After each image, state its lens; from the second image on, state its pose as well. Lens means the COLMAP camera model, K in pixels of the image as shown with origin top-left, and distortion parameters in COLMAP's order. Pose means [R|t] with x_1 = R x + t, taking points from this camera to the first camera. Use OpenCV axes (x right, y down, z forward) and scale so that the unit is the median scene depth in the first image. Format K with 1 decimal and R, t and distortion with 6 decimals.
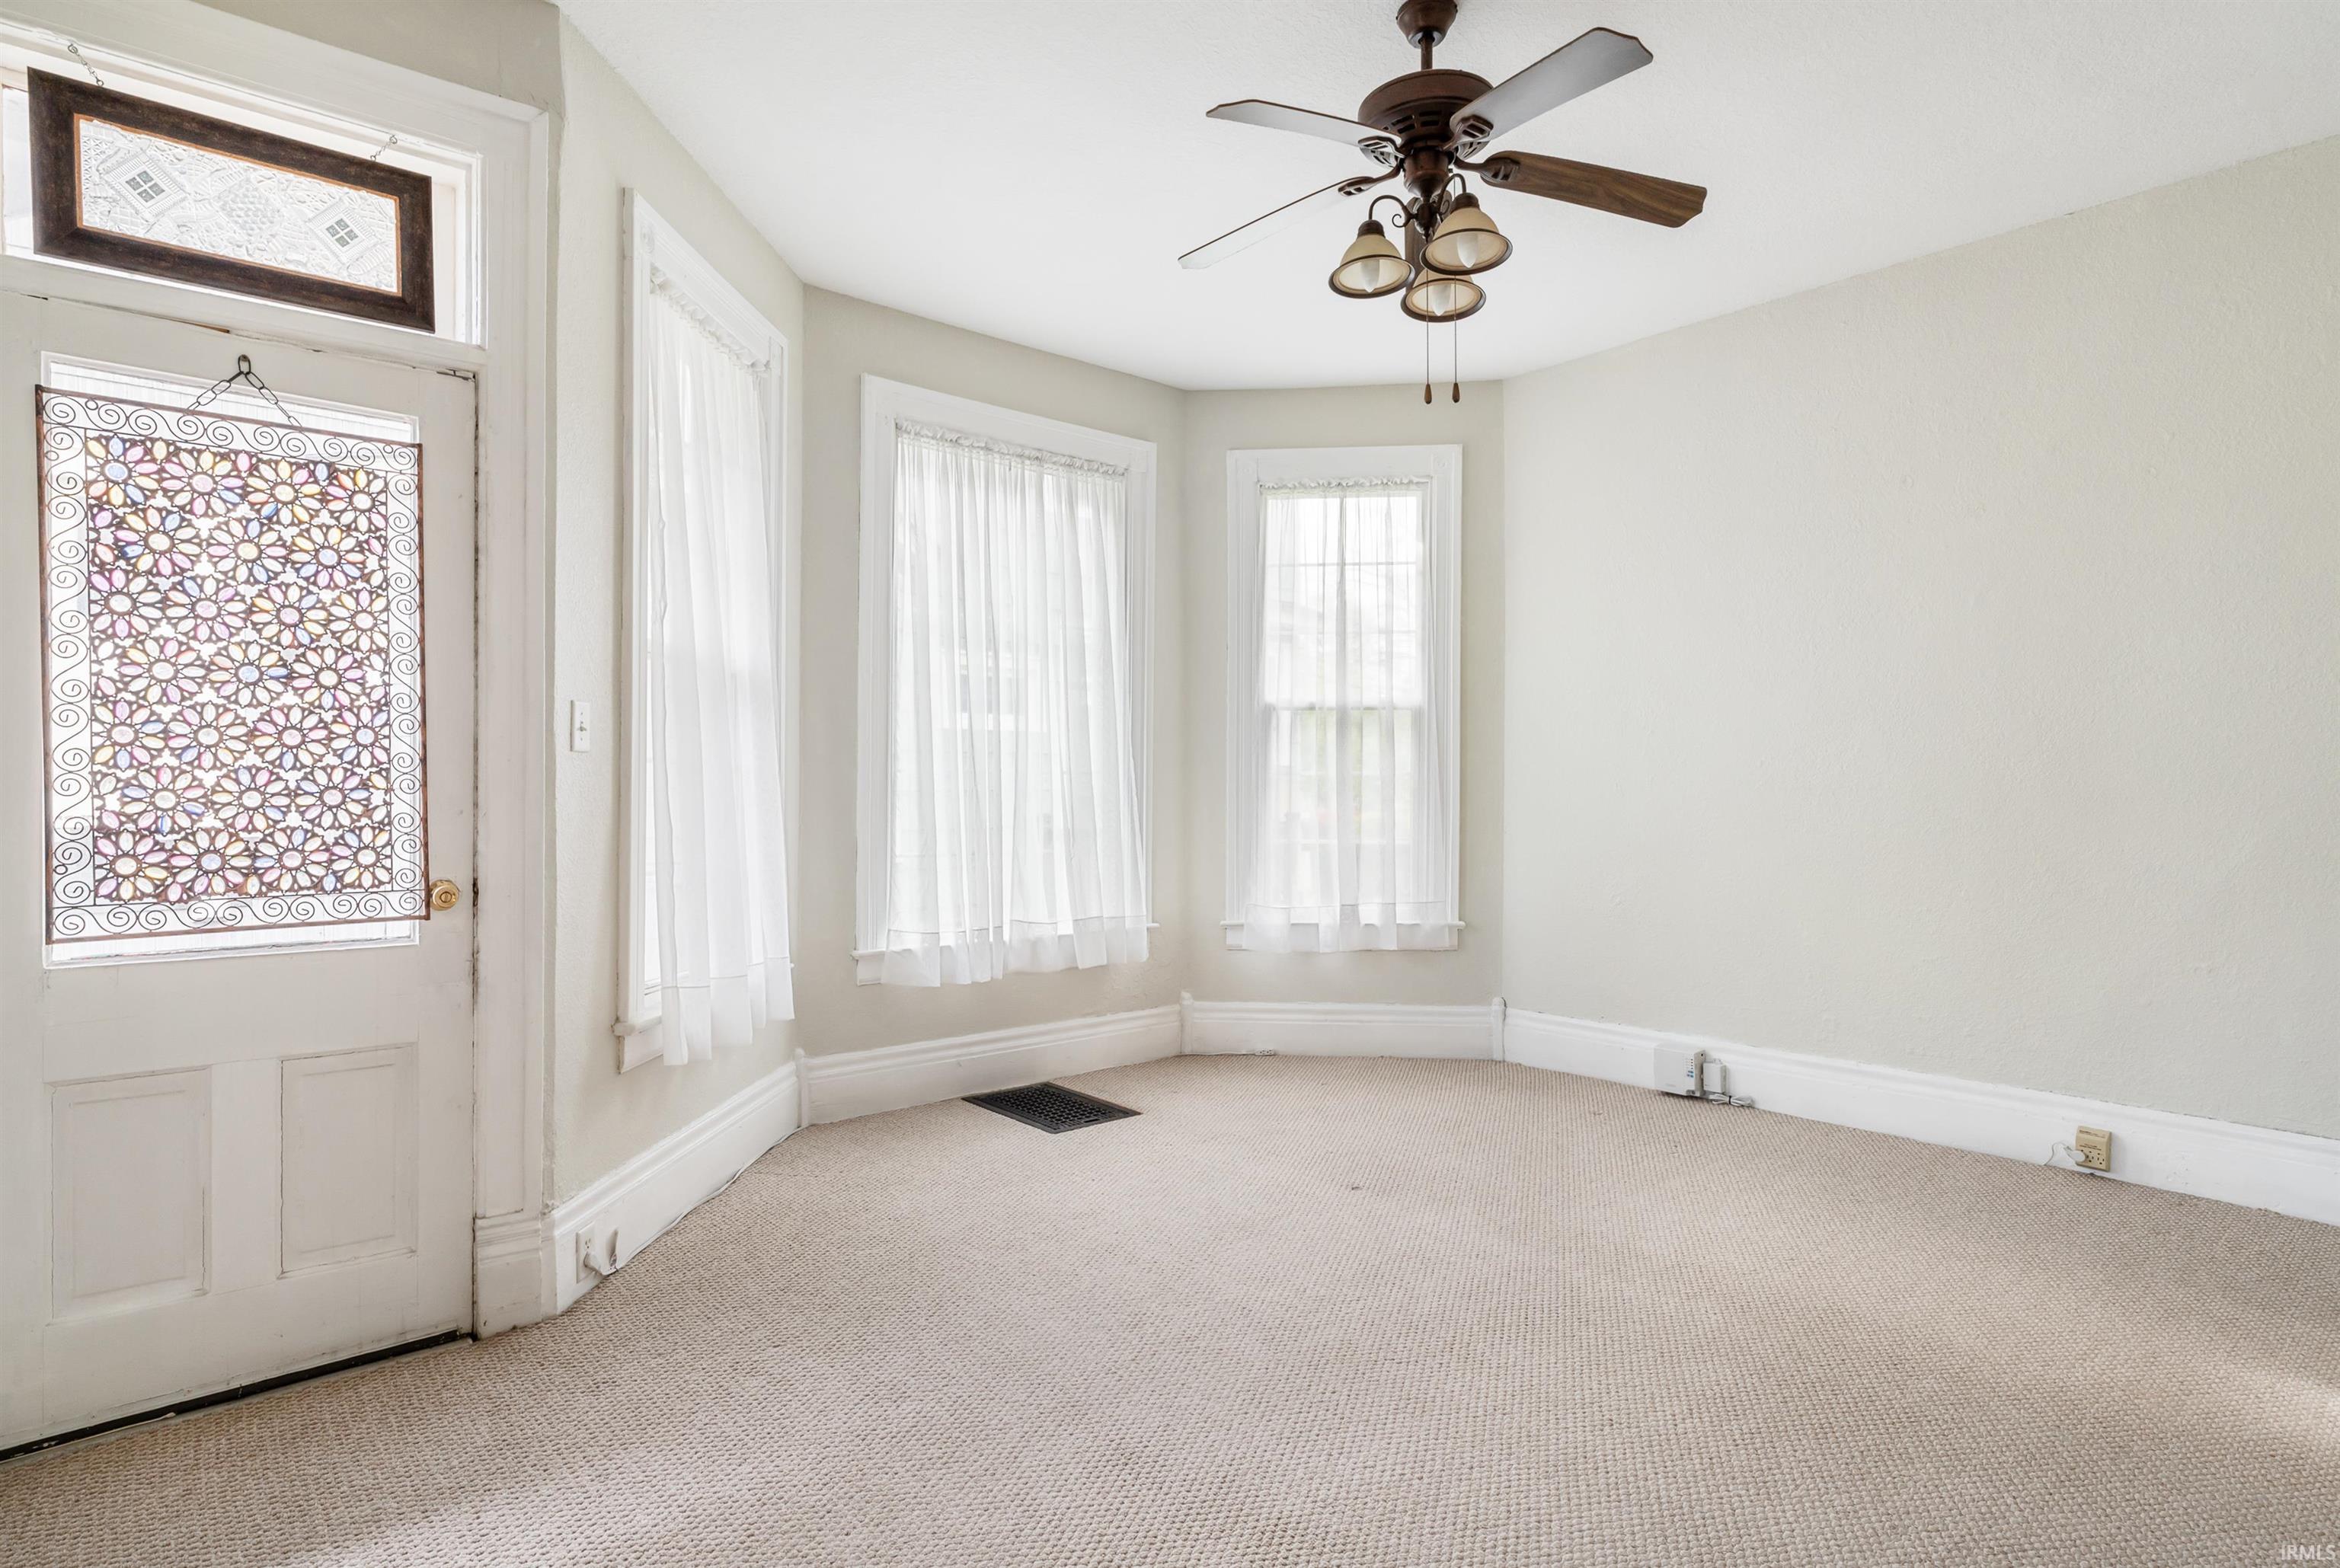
lens RADIAL K [[1190.0, 0, 1170.0], [0, 1190.0, 784.0], [0, 0, 1]] dist [0.000621, 0.000361]
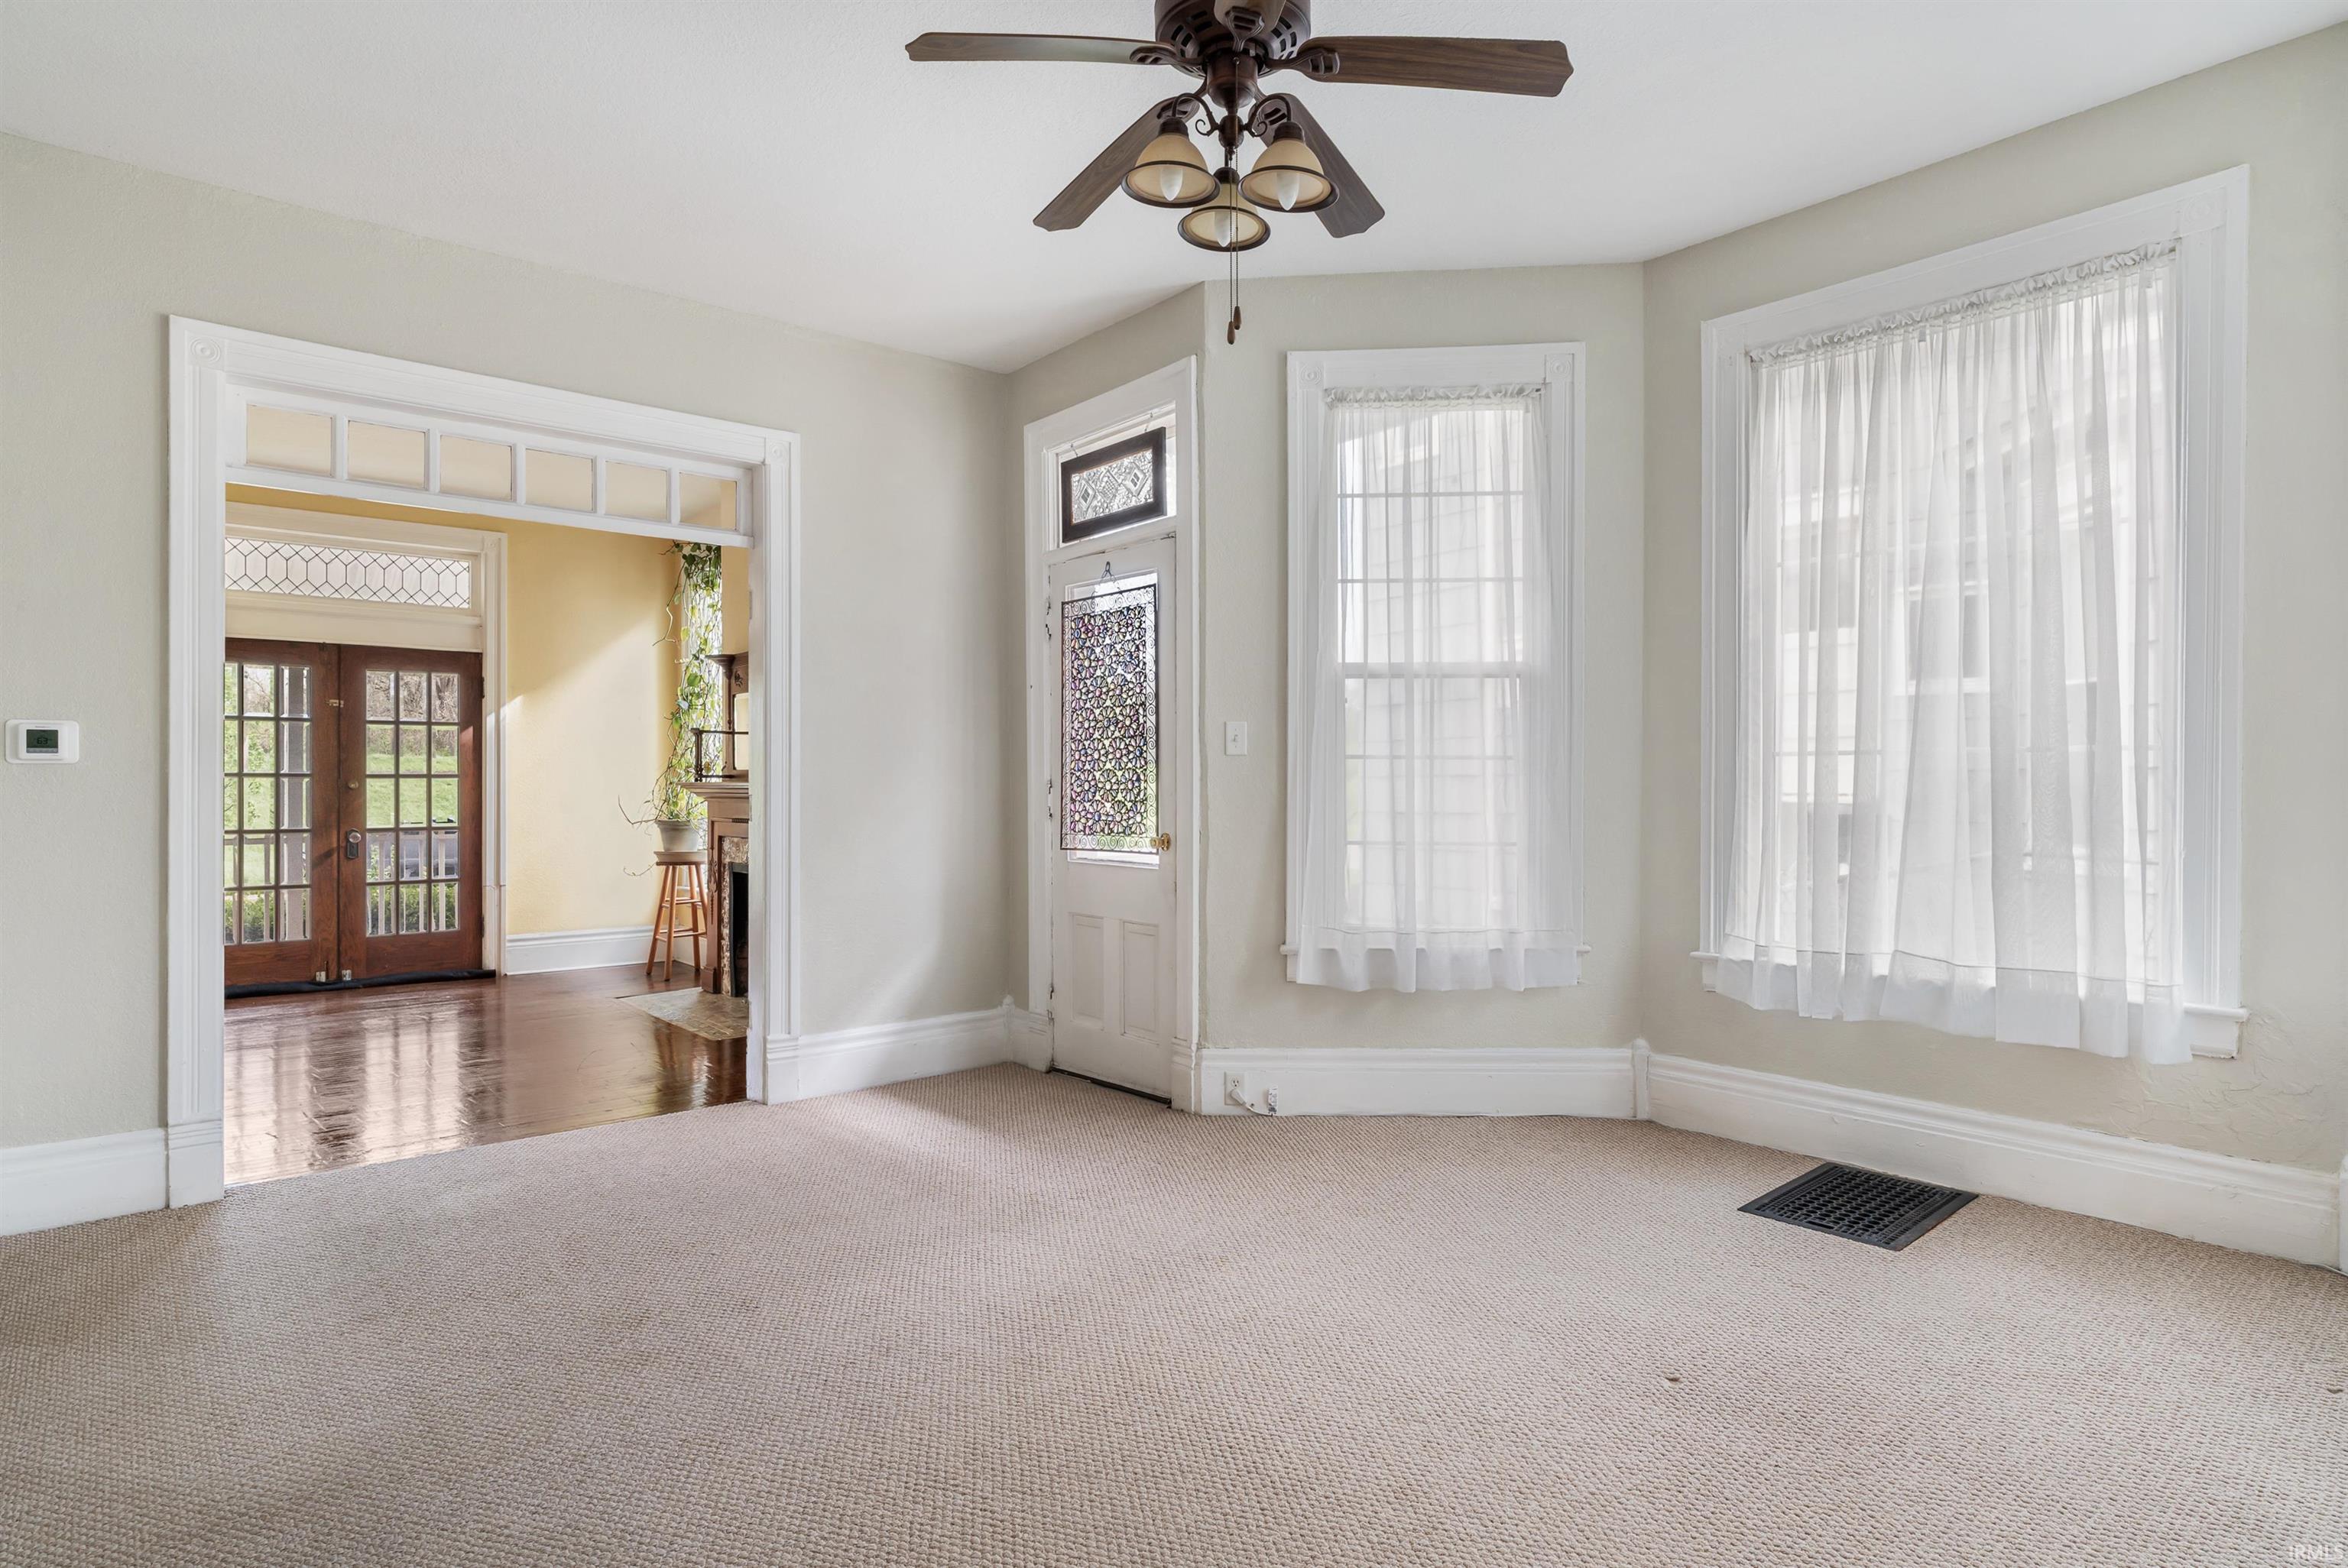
lens RADIAL K [[1207.8, 0, 1174.0], [0, 1207.8, 784.0], [0, 0, 1]] dist [0.001679, 0.000052]
pose [[0.020495, -0.000423, -0.999790, 0.694991], [0.008802, 0.999961, -0.000242, 0.006129], [0.999751, -0.008795, 0.020498, 0.601096]]
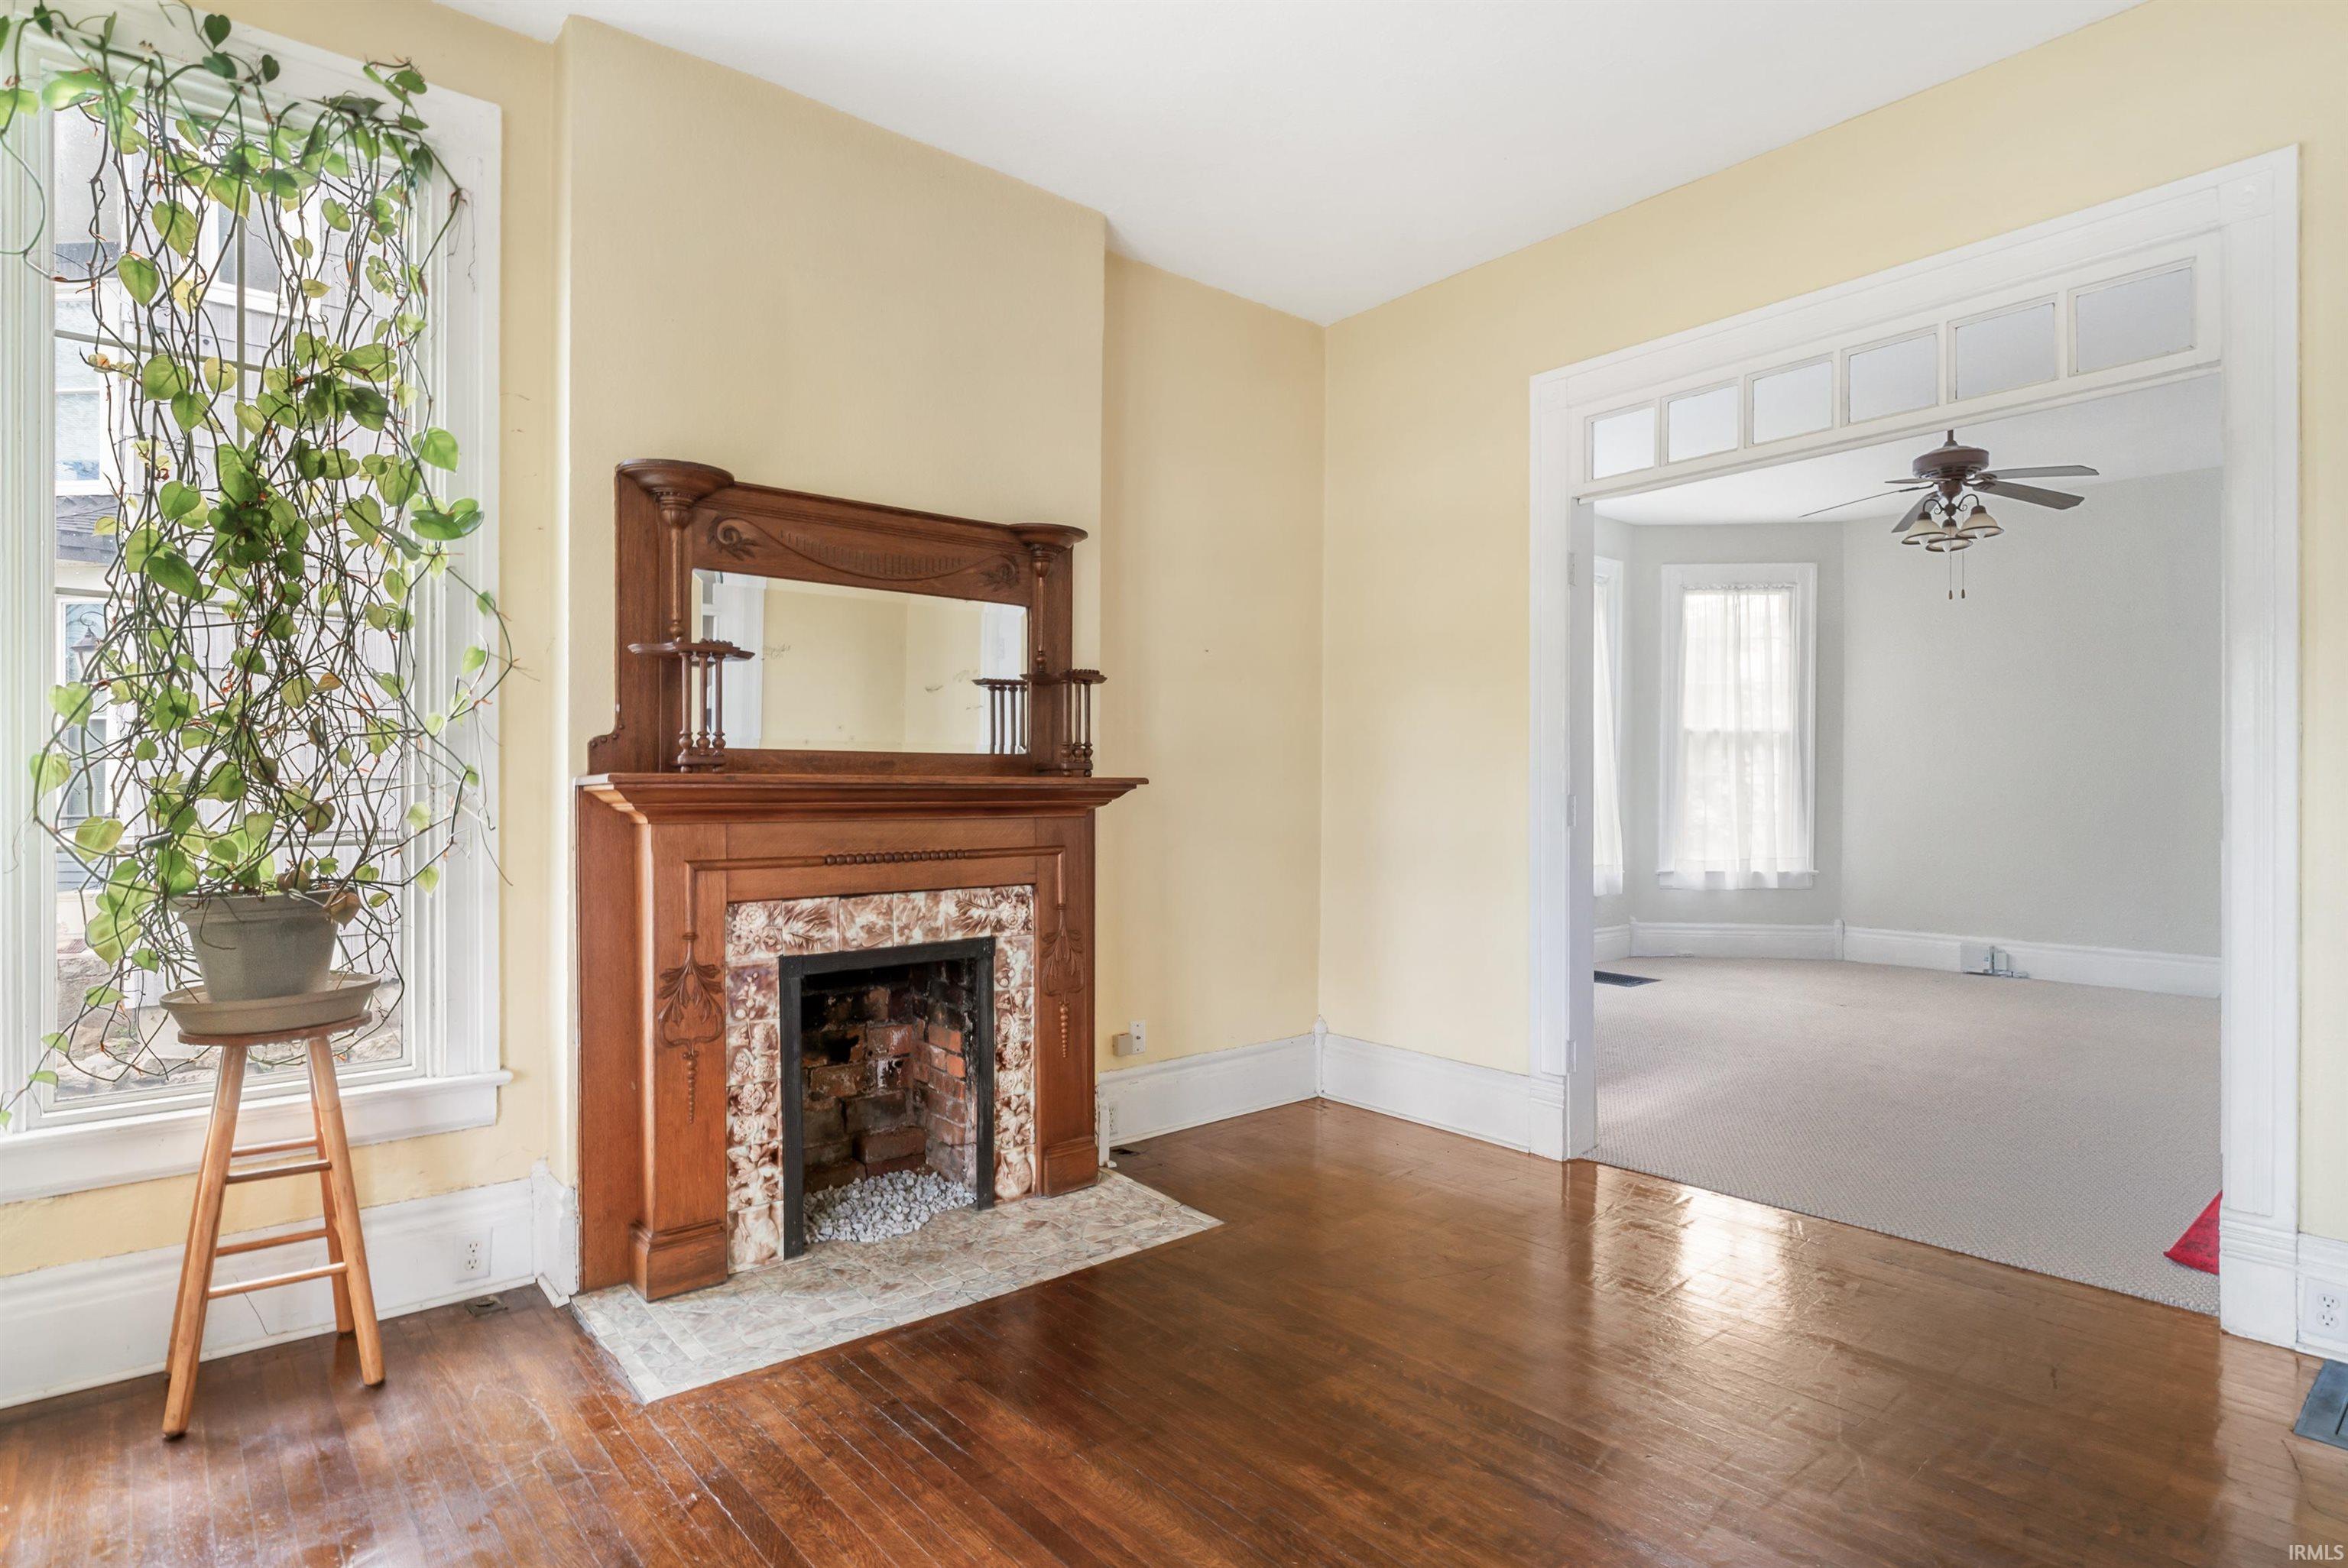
lens RADIAL K [[1226.5, 0, 1174.0], [0, 1226.5, 784.0], [0, 0, 1]] dist [-0.000421, 0.000121]
pose [[0.999946, 0.005857, 0.008639, -0.766402], [-0.005920, 0.999956, 0.007249, -0.005294], [-0.008596, -0.007300, 0.999936, -0.747013]]
